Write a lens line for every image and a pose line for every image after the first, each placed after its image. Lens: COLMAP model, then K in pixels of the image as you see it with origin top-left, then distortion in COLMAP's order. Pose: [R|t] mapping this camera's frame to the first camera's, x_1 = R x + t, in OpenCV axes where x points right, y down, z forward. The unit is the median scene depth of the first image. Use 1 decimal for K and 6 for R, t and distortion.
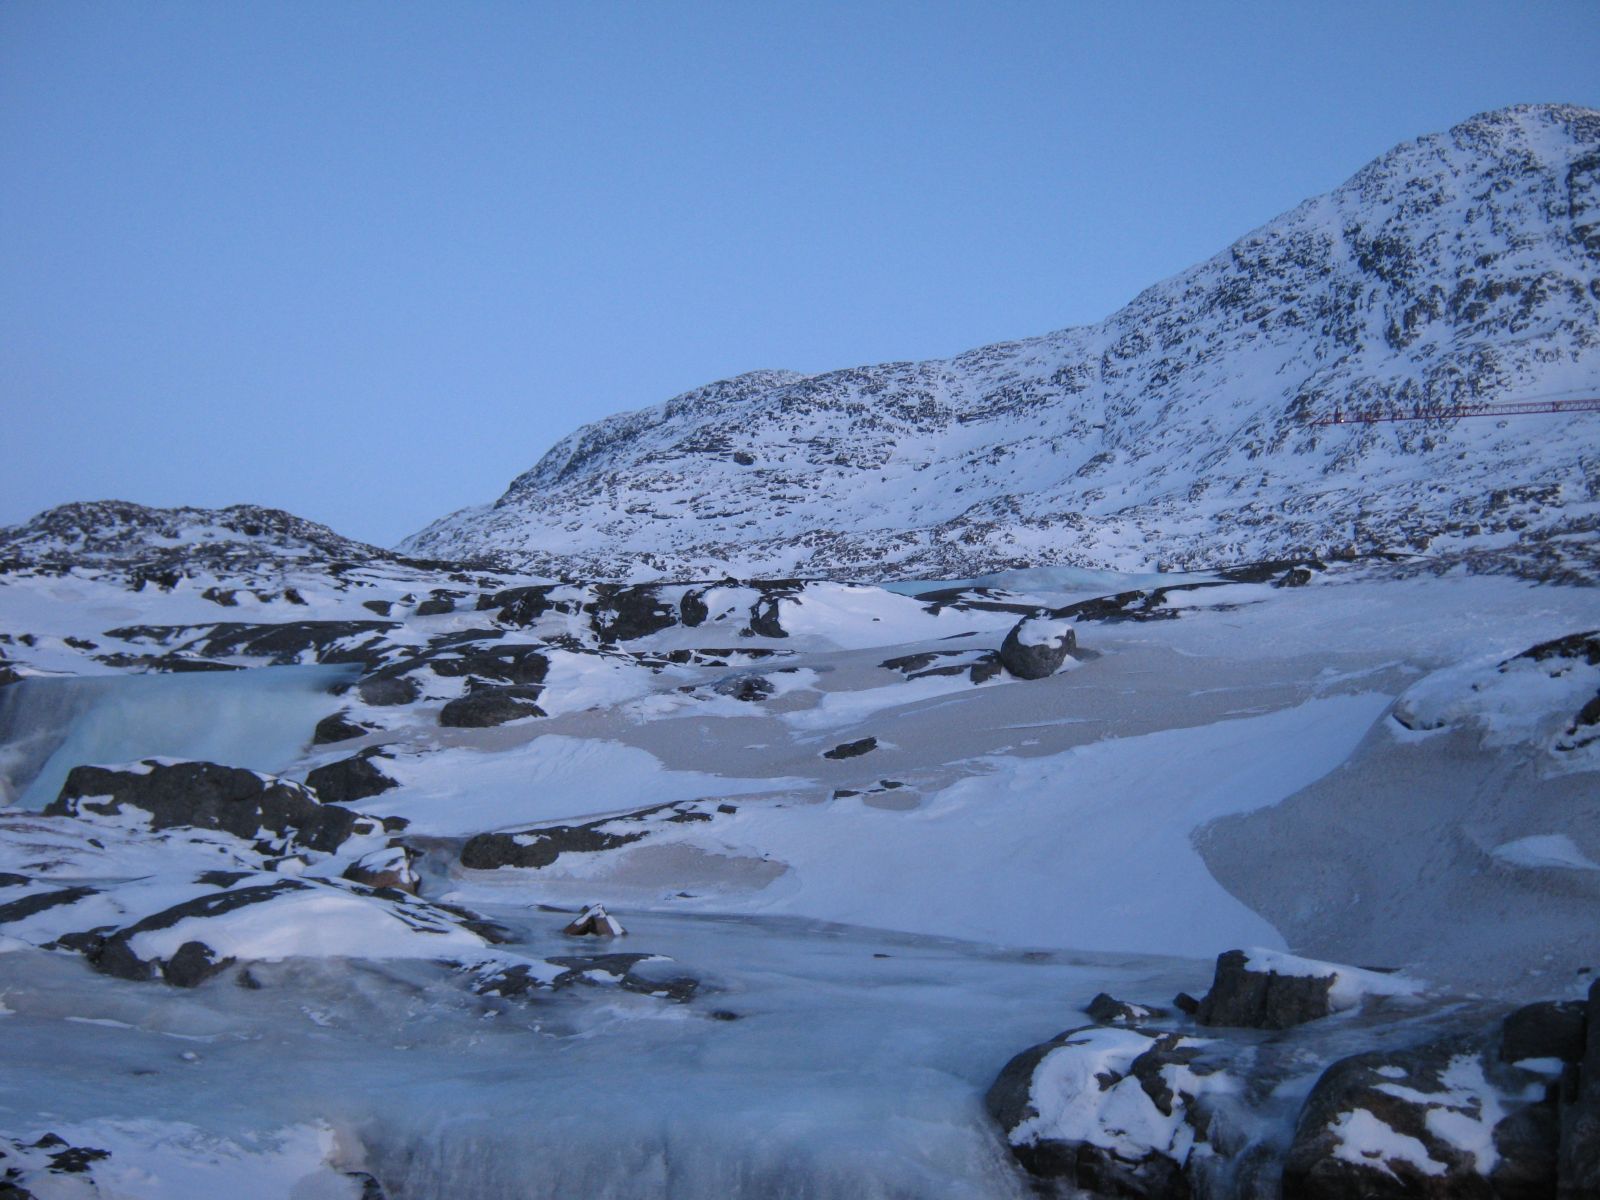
lens RADIAL K [[1786.6, 0, 800.4], [0, 1786.6, 600.0], [0, 0, 1]] dist [-0.080915, 0.000000]
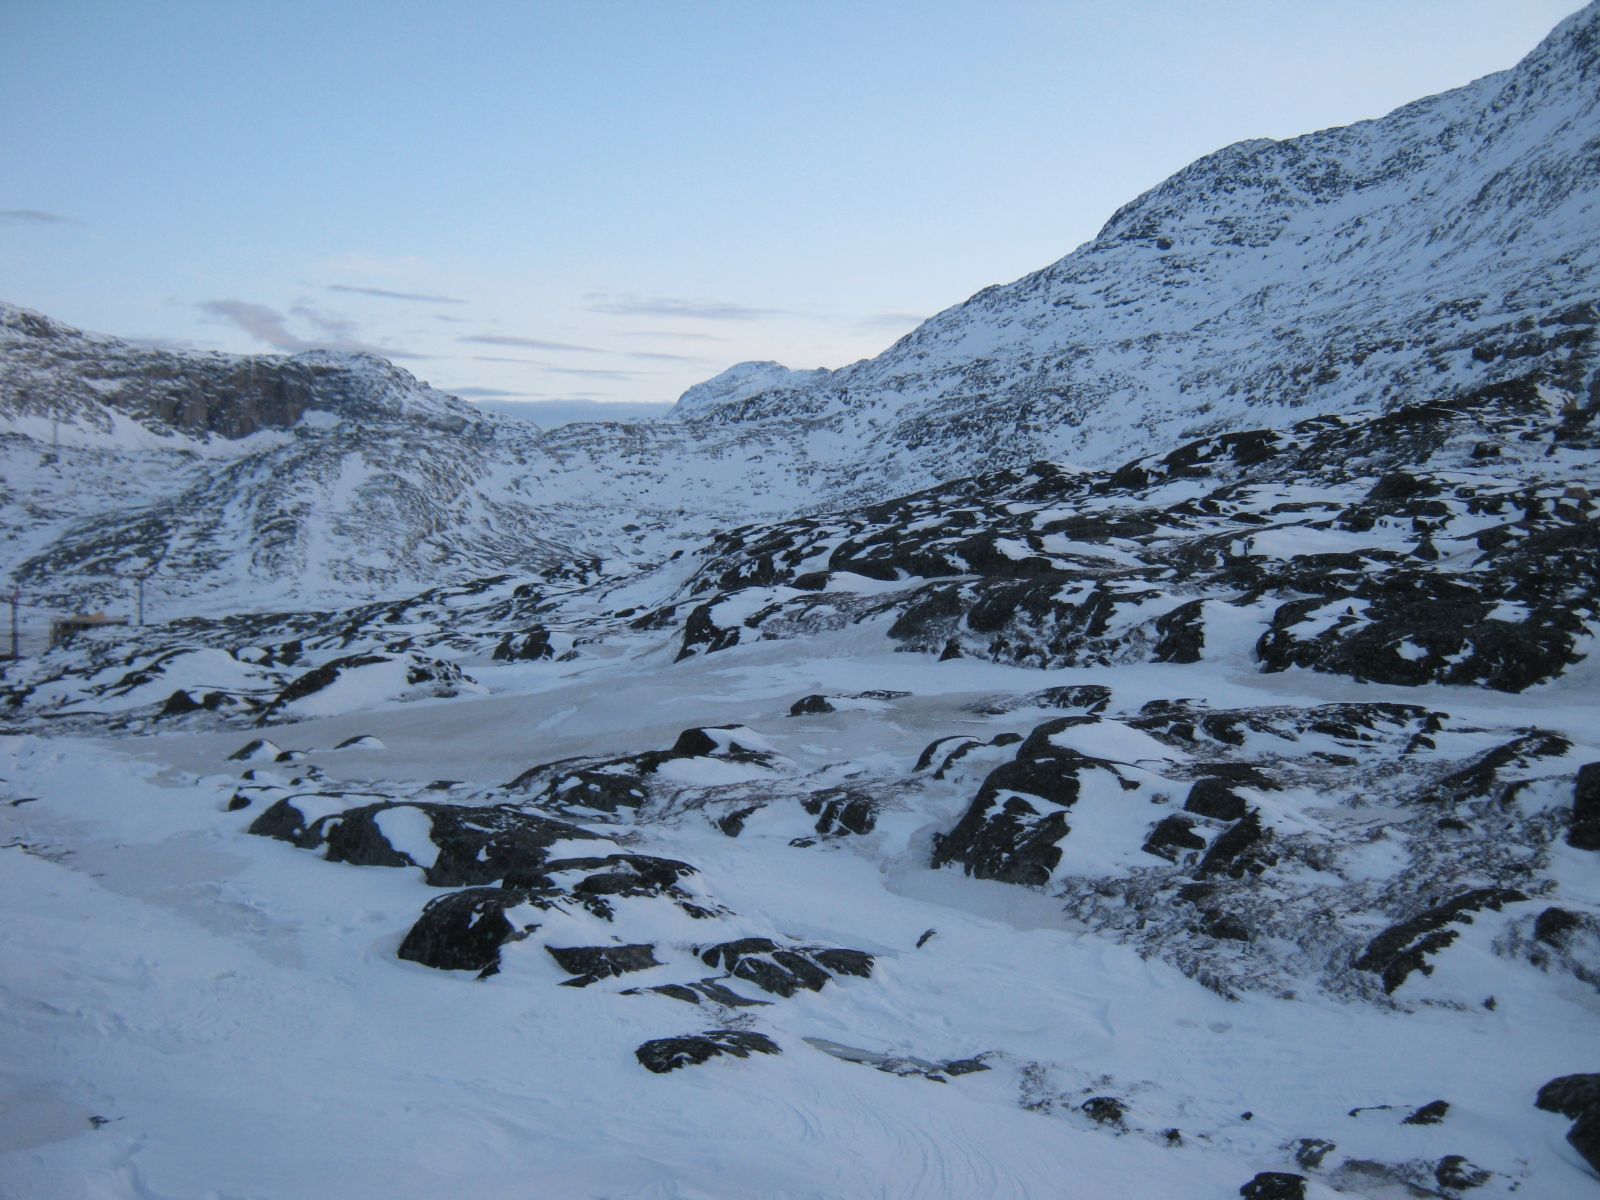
lens RADIAL K [[1786.6, 0, 810.0], [0, 1786.6, 605.7], [0, 0, 1]] dist [-0.080915, 0.000000]
pose [[0.857041, 0.001573, -0.515245, 0.351131], [0.087520, 0.985019, 0.148585, -0.042004], [0.507760, -0.172438, 0.844065, -0.071569]]
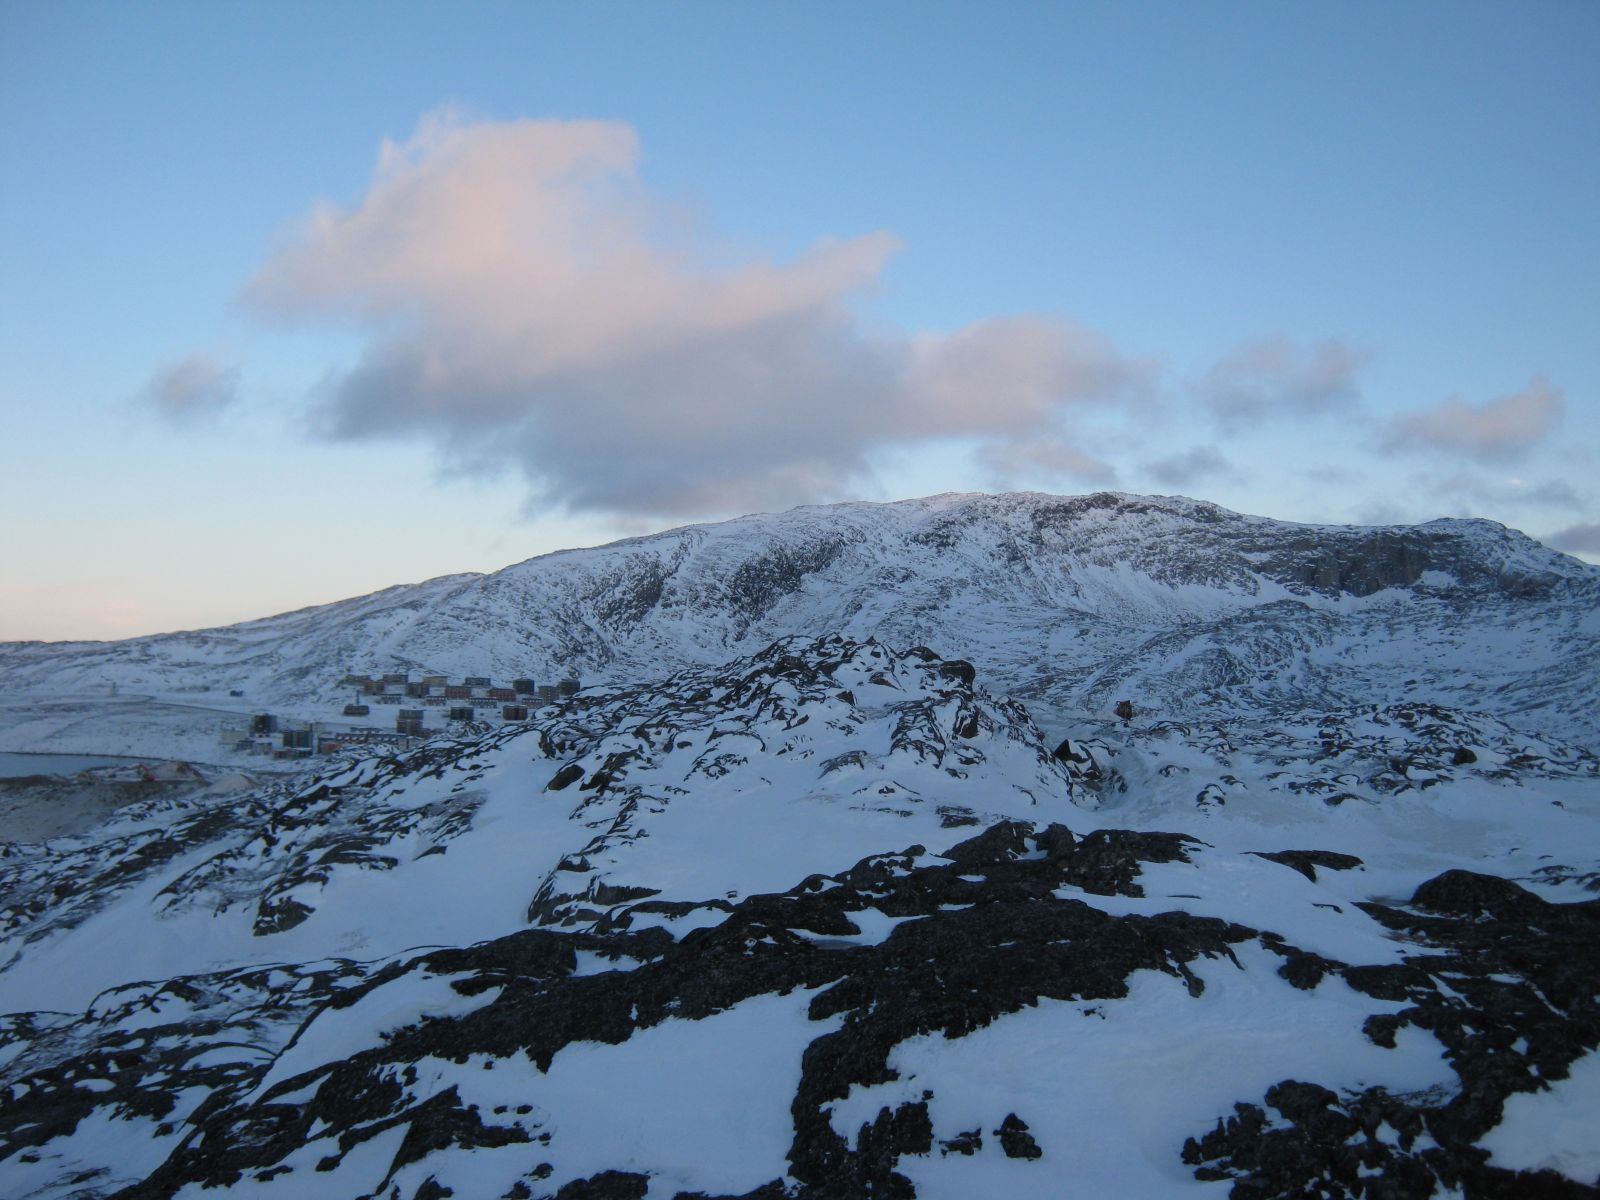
lens RADIAL K [[1786.6, 0, 807.7], [0, 1786.6, 597.9], [0, 0, 1]] dist [-0.080915, 0.000000]
pose [[0.285275, -0.048810, -0.957202, 0.779547], [0.131722, 0.991222, -0.011288, -0.054816], [0.949351, -0.122864, 0.289201, -0.116221]]
